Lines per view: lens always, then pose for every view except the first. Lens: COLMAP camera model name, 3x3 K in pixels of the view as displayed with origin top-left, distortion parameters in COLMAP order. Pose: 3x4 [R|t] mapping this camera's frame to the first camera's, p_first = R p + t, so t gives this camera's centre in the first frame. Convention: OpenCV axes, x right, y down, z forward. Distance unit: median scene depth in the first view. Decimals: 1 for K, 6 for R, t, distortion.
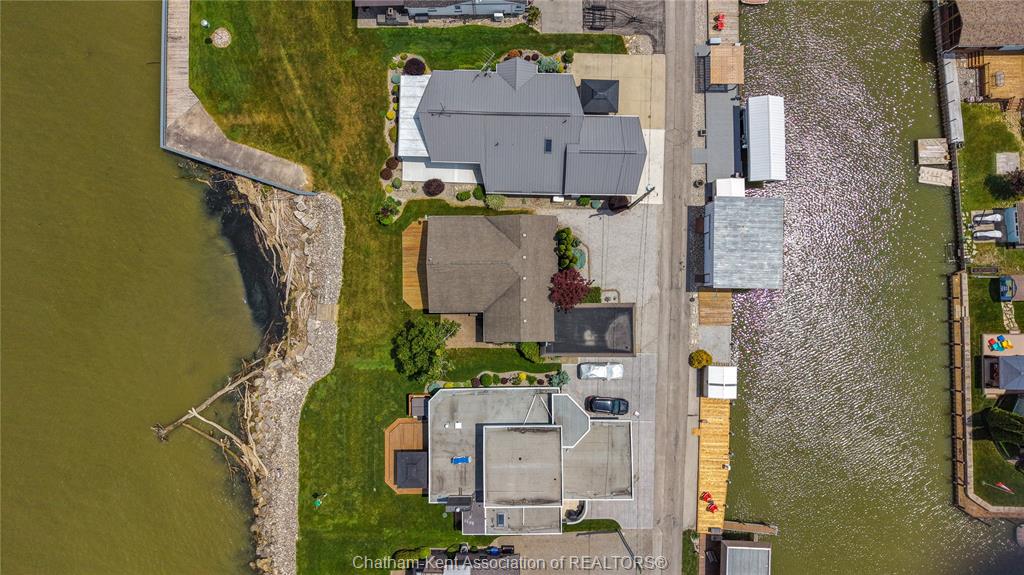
lens RADIAL K [[686.0, 0, 512.0], [0, 686.0, 287.5], [0, 0, 1]] dist [0.035166, -0.033344]
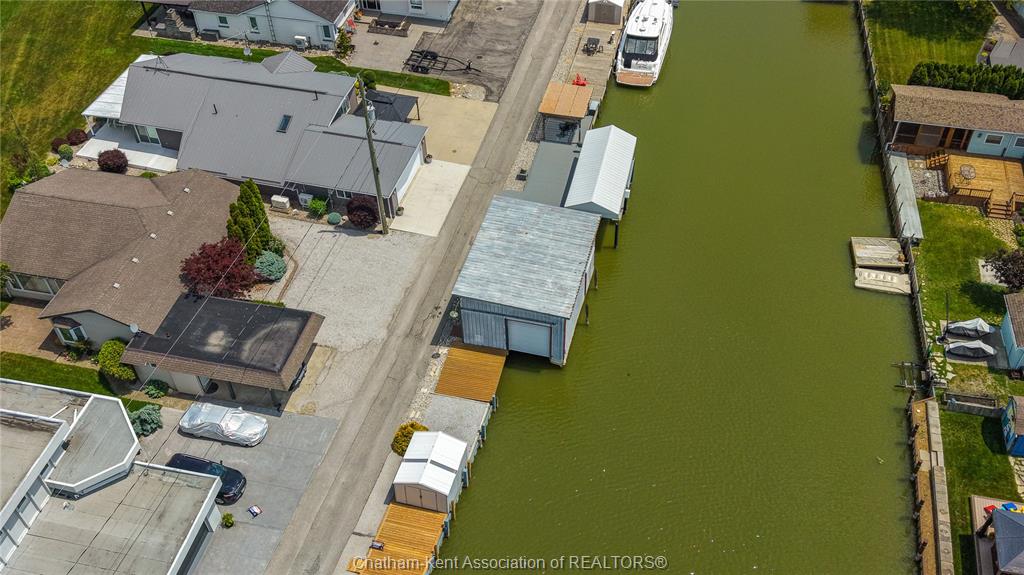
lens RADIAL K [[970.0, 0, 551.3], [0, 970.0, 287.7], [0, 0, 1]] dist [0.132140, -0.251422]
pose [[0.977674, 0.149479, -0.147681, 0.463444], [-0.210065, 0.712498, -0.669492, 0.490997], [0.005148, 0.685568, 0.727991, 0.380105]]
